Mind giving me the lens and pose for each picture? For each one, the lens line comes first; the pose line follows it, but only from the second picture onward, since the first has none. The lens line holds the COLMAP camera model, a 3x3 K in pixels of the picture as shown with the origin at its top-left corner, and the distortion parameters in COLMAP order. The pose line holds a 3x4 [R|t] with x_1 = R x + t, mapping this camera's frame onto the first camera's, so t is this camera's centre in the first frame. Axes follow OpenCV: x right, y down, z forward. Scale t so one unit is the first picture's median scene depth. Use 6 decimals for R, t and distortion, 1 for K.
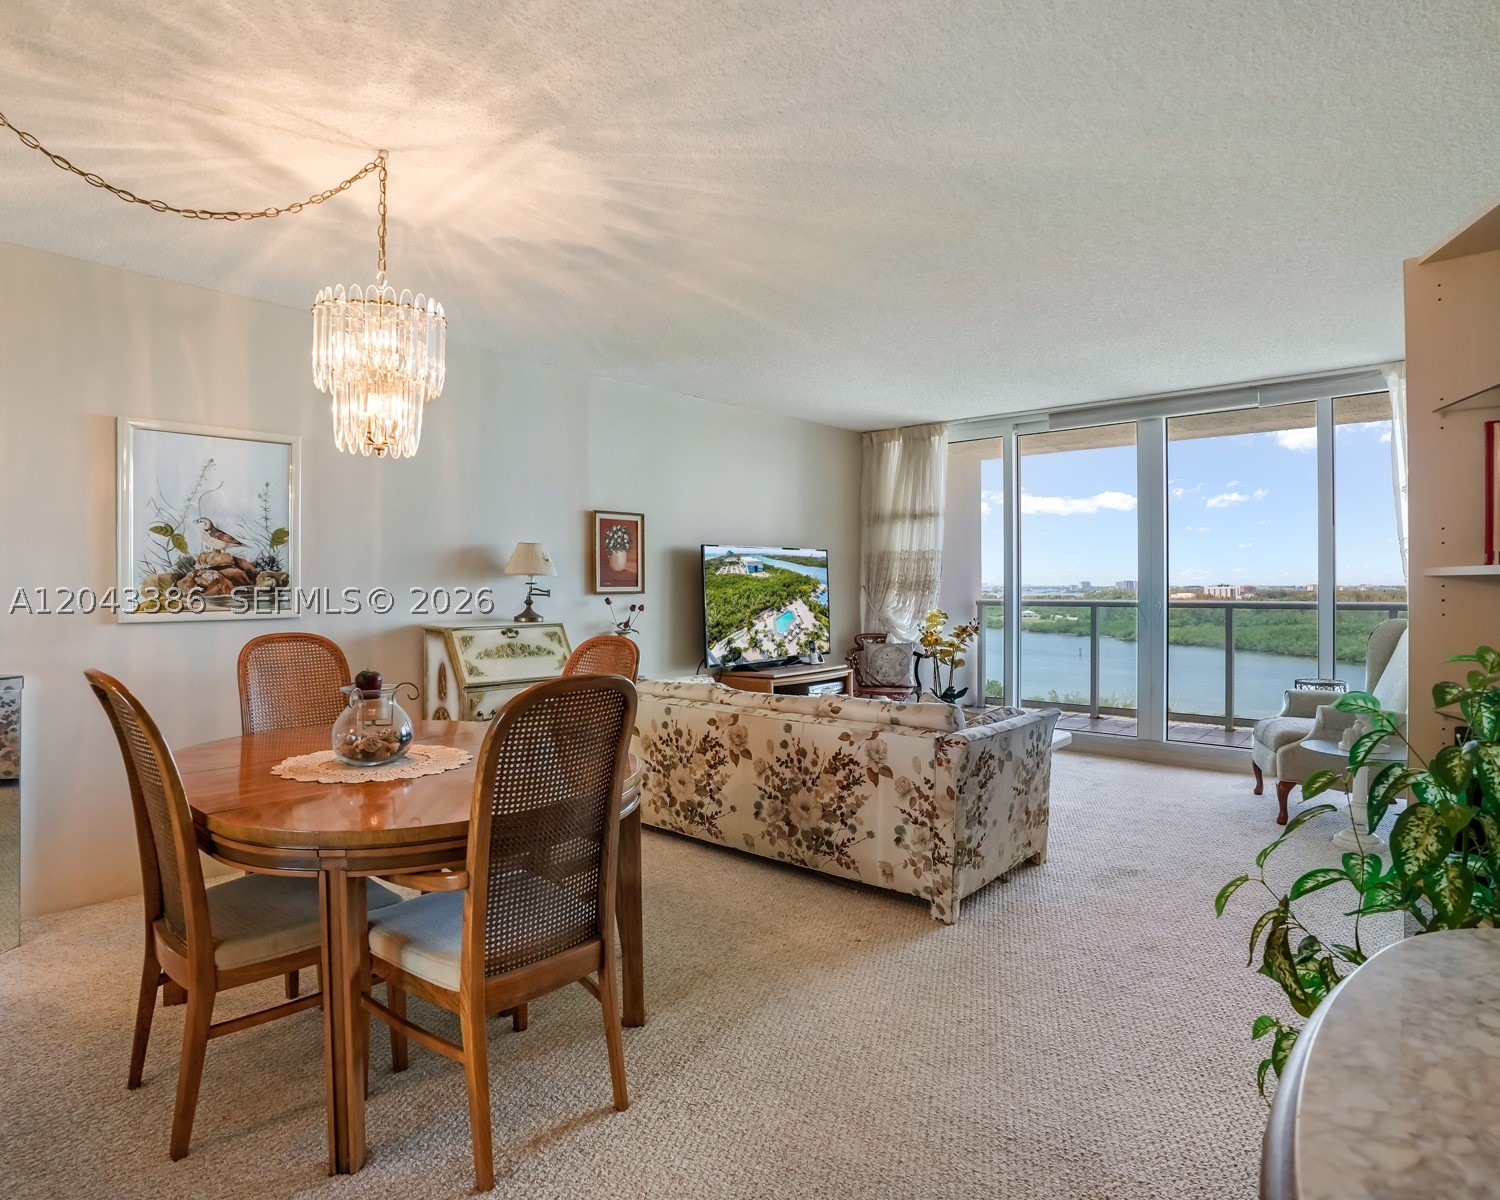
lens RADIAL K [[852.9, 0, 749.5], [0, 852.9, 584.6], [0, 0, 1]] dist [-0.067433, 0.027725]
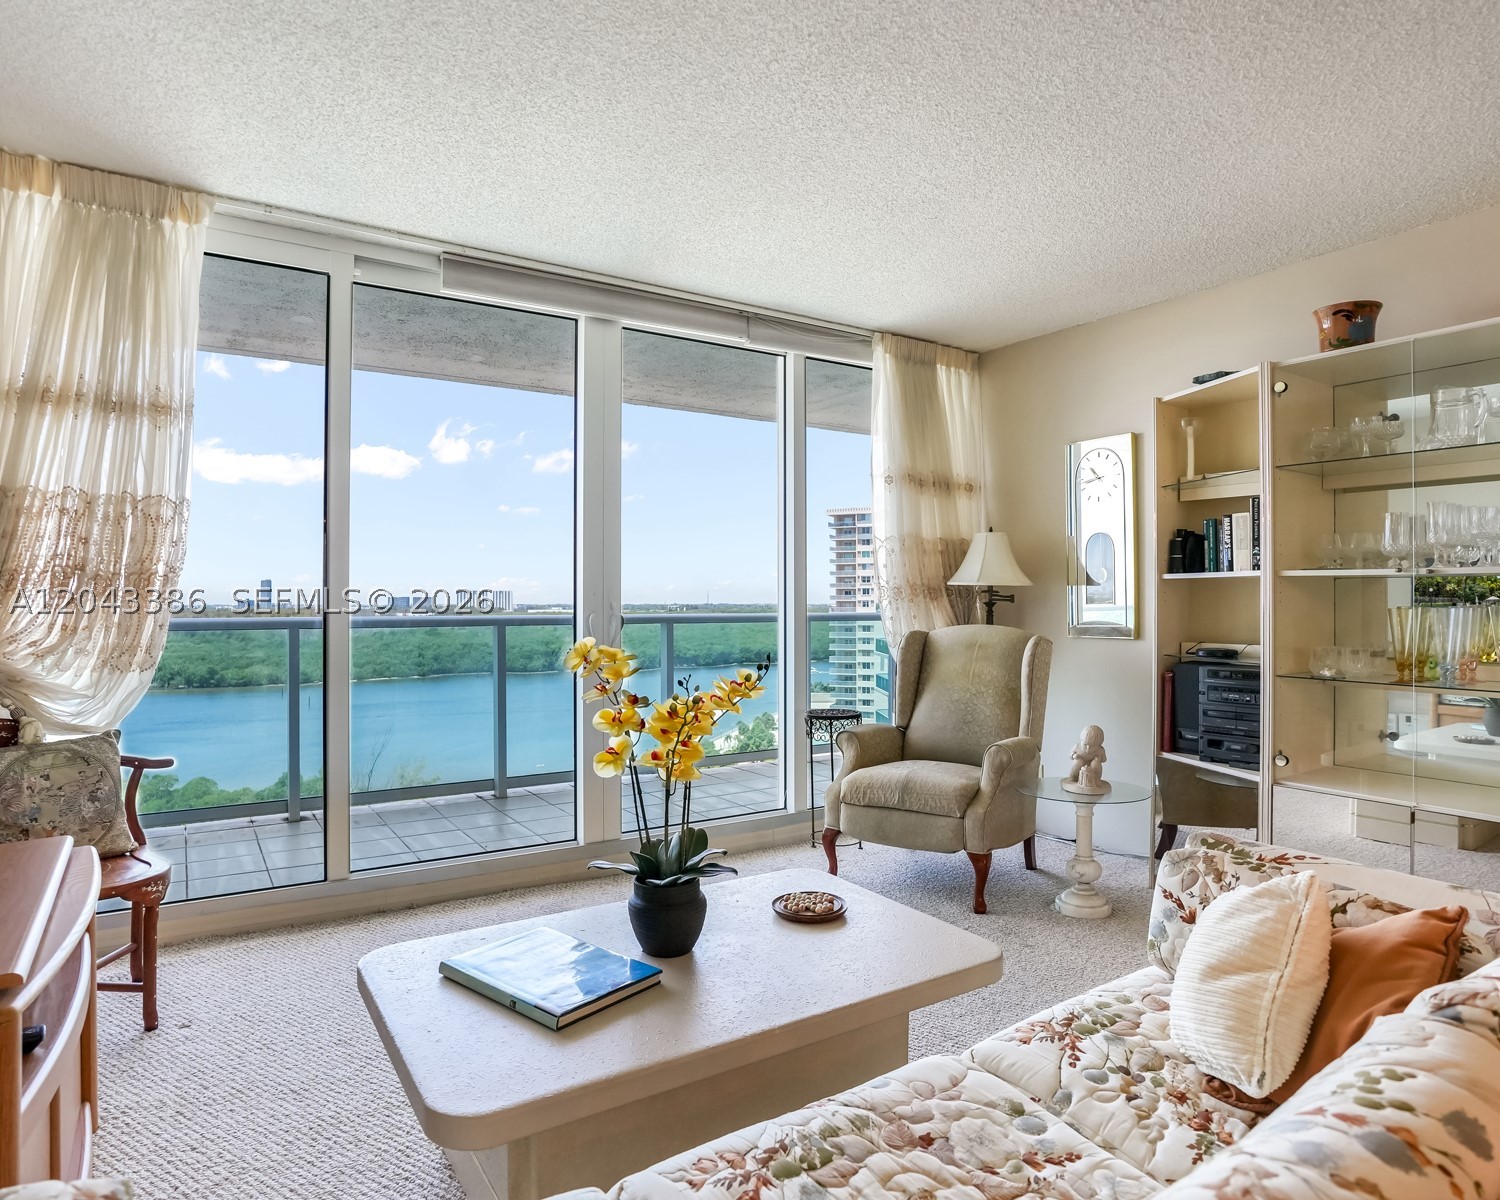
lens RADIAL K [[910.4, 0, 758.4], [0, 910.4, 595.1], [0, 0, 1]] dist [-0.044630, 0.013374]
pose [[0.273756, 0.008799, 0.961759, -0.209083], [-0.000332, 0.999959, -0.009054, 0.018165], [-0.961799, 0.002159, 0.273748, 1.116105]]
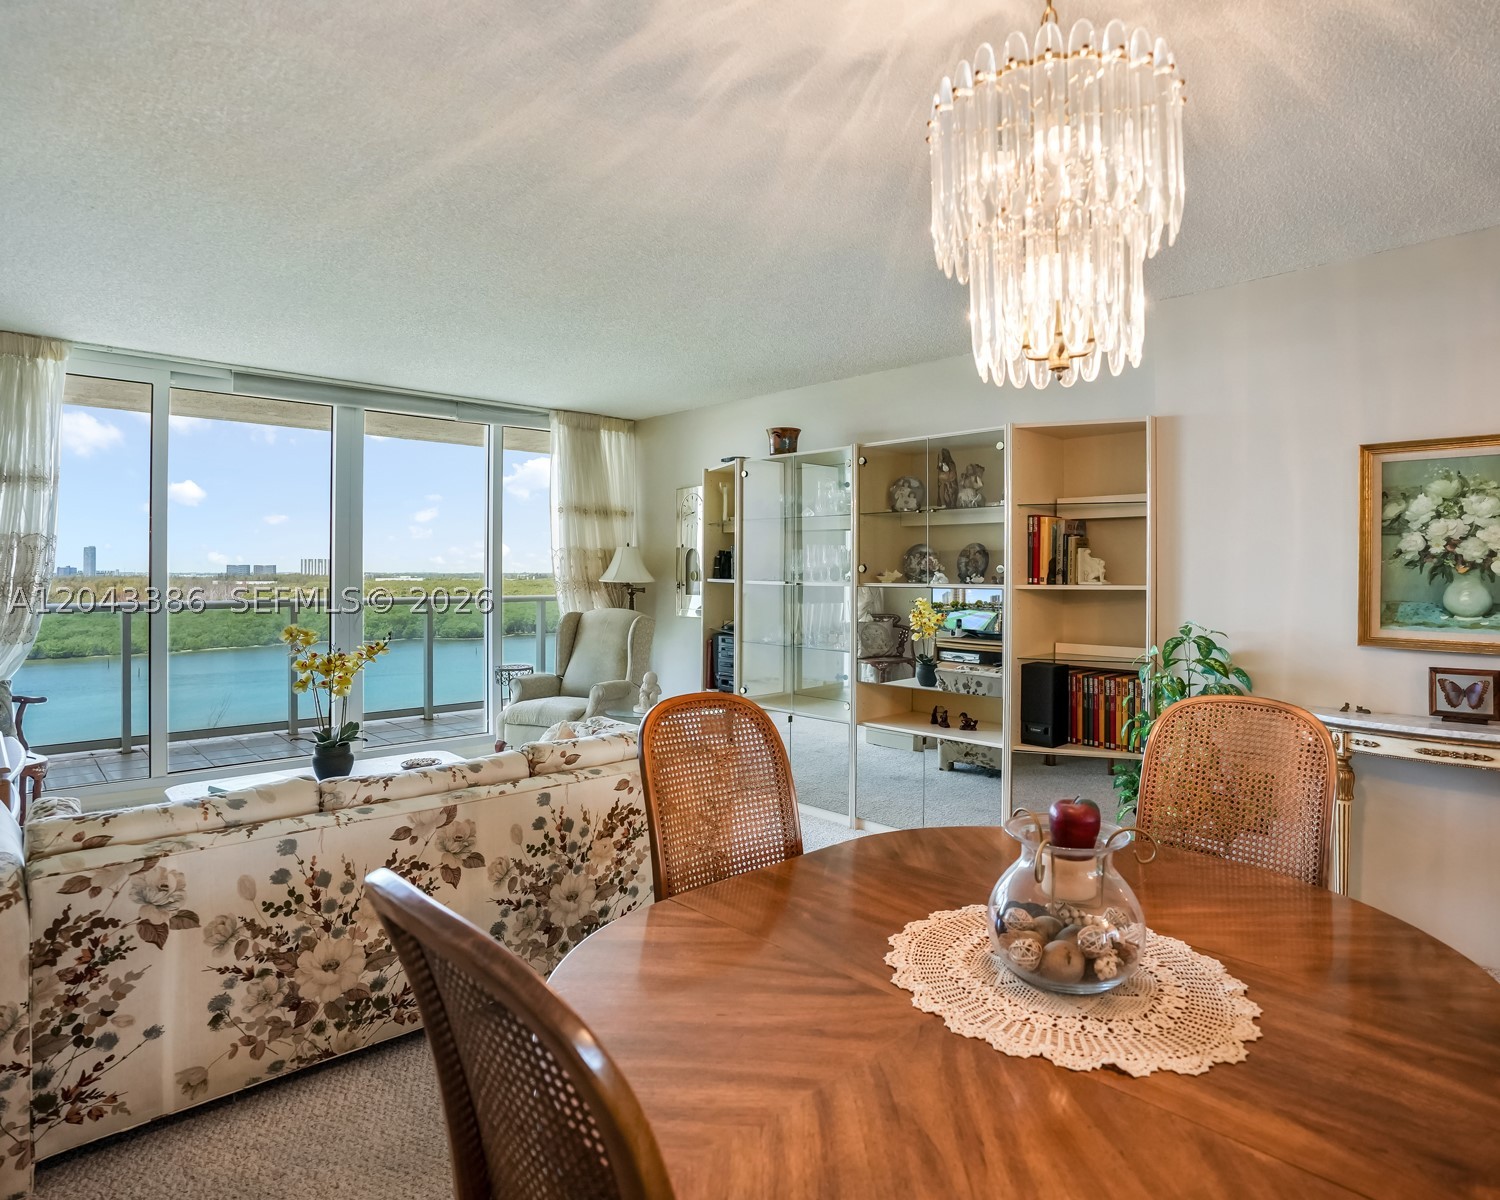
lens RADIAL K [[852.9, 0, 745.4], [0, 852.9, 570.6], [0, 0, 1]] dist [-0.067433, 0.027725]
pose [[0.106362, 0.004340, 0.994318, -0.631211], [-0.003121, 0.999987, -0.004031, -0.021979], [-0.994323, -0.002675, 0.106374, 0.733486]]
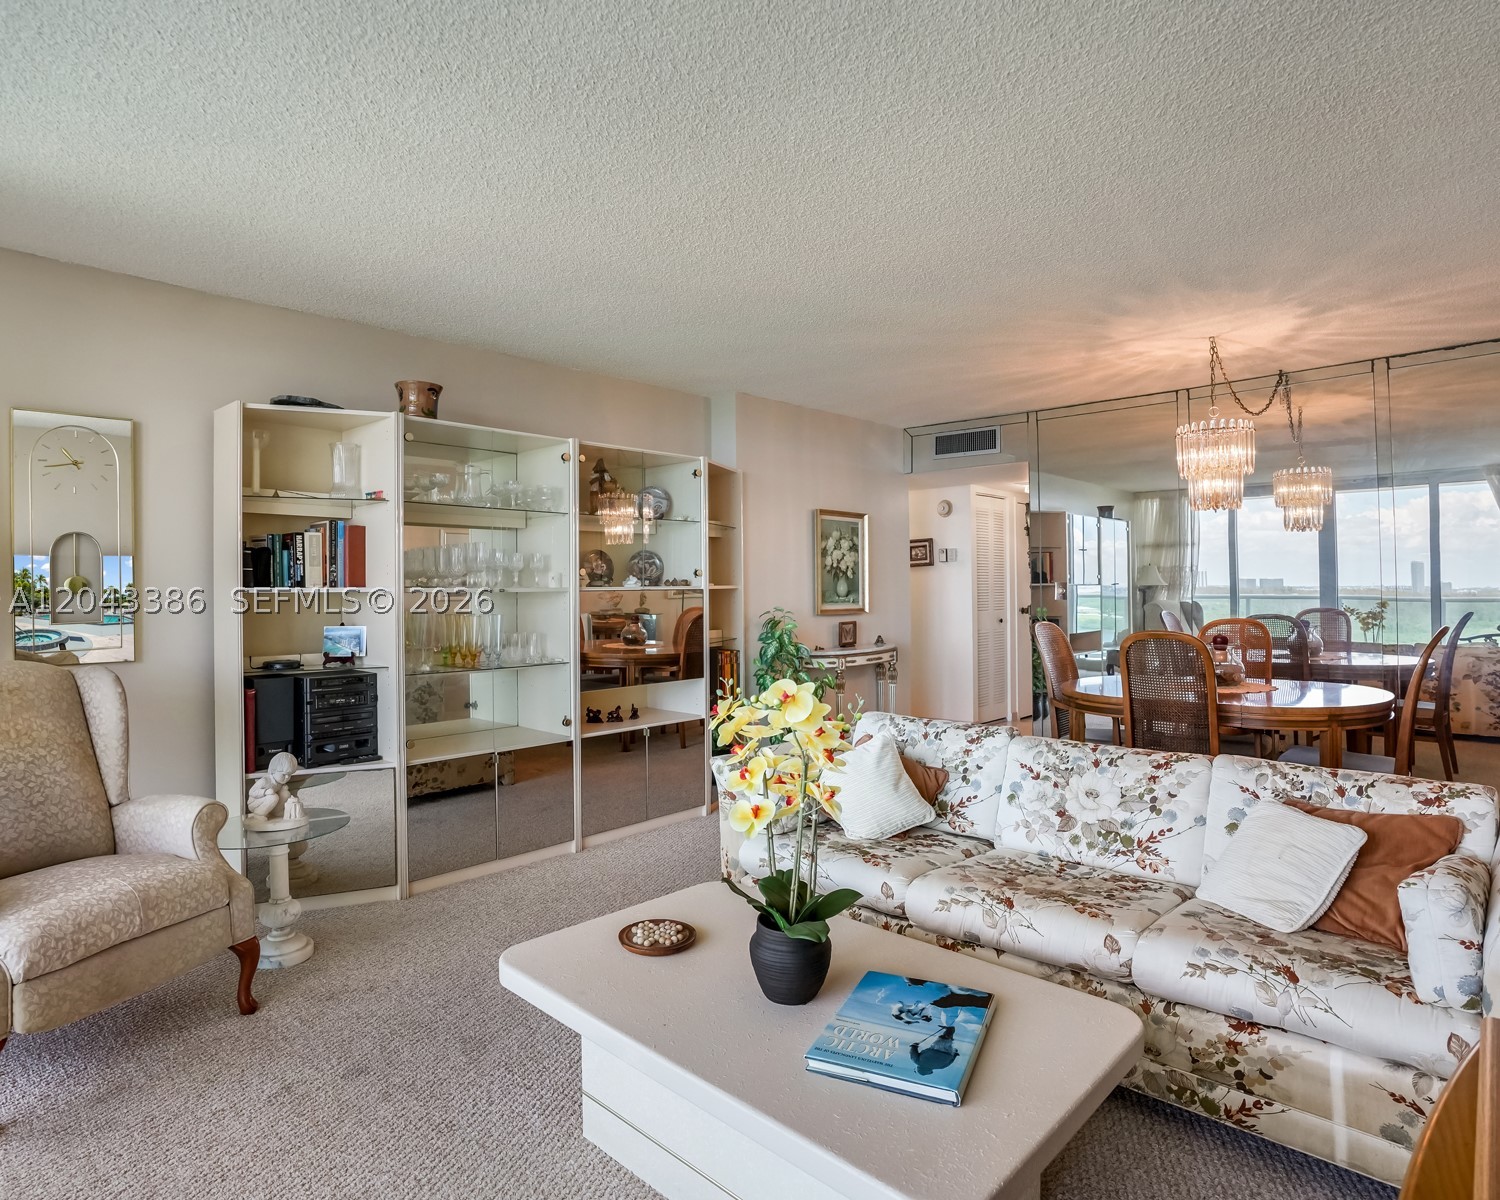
lens RADIAL K [[852.9, 0, 744.2], [0, 852.9, 588.9], [0, 0, 1]] dist [-0.067433, 0.027725]
pose [[-0.998815, 0.015350, 0.046184, 0.303167], [0.015470, 0.999878, 0.002257, -0.007424], [-0.046144, 0.002969, -0.998930, 1.807691]]
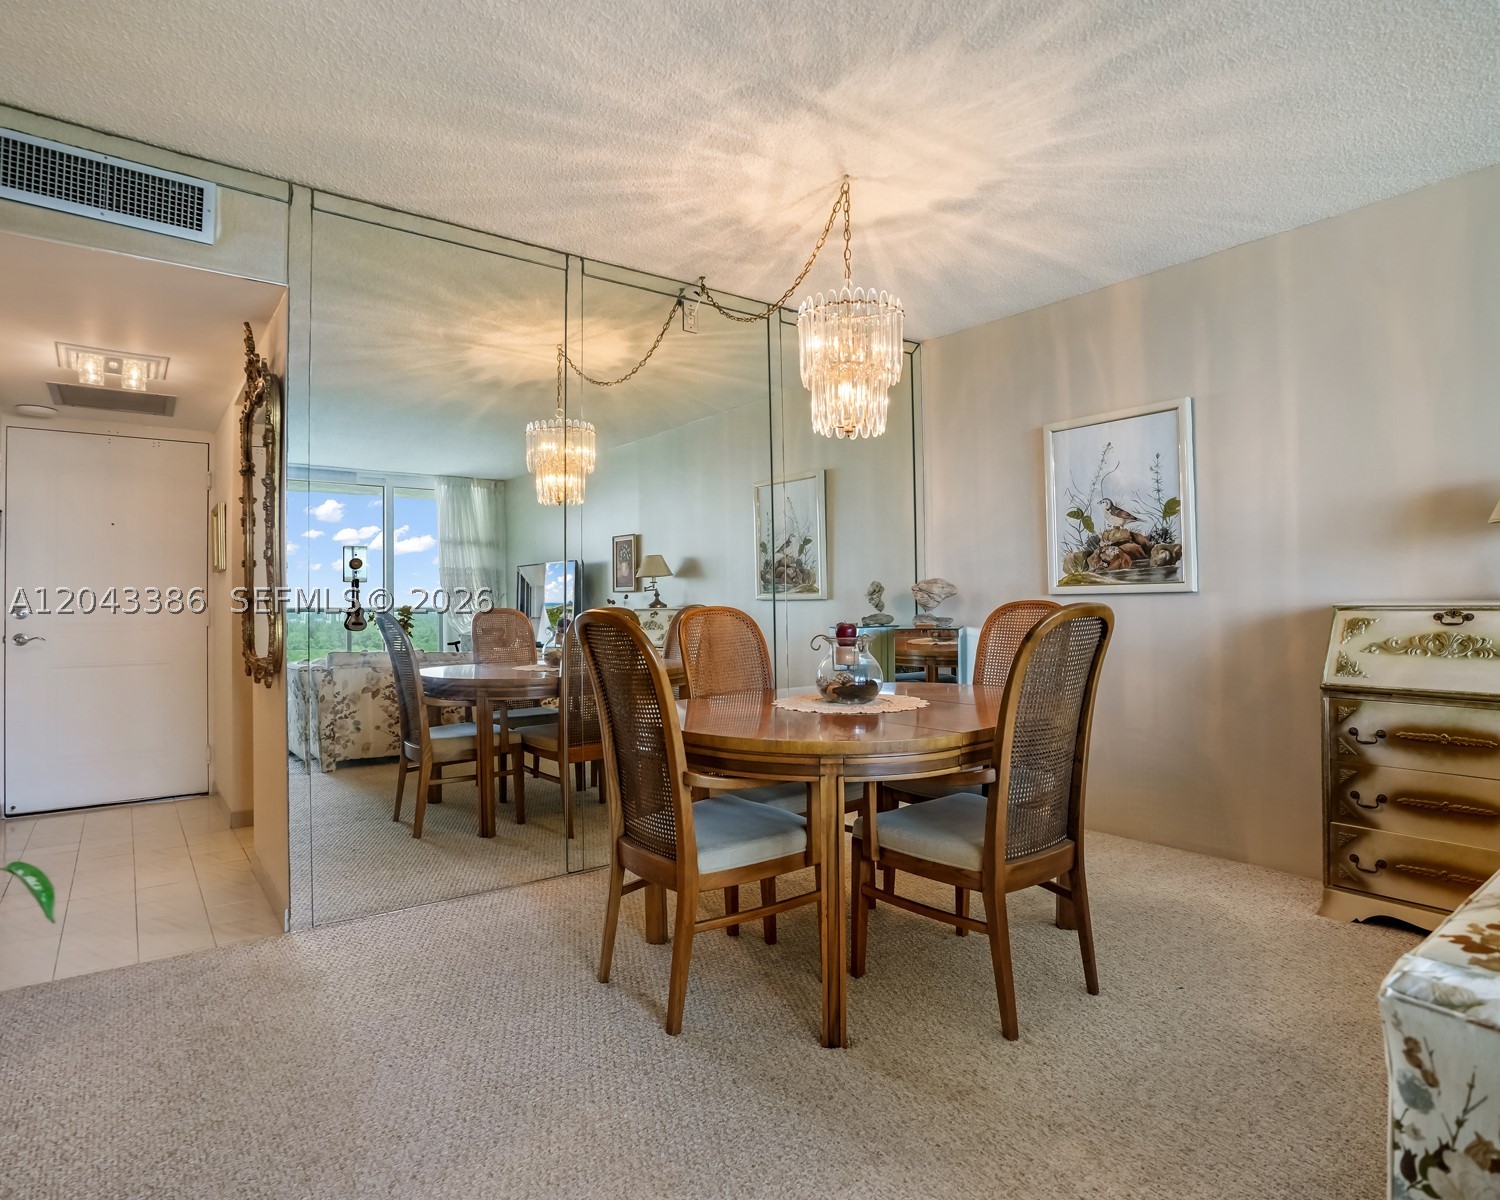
lens RADIAL K [[852.9, 0, 755.5], [0, 852.9, 591.2], [0, 0, 1]] dist [-0.067433, 0.027725]
pose [[-0.199361, -0.012376, -0.979848, 0.472015], [0.008315, 0.999863, -0.014321, 0.048381], [0.979891, -0.011002, -0.199231, 0.714188]]
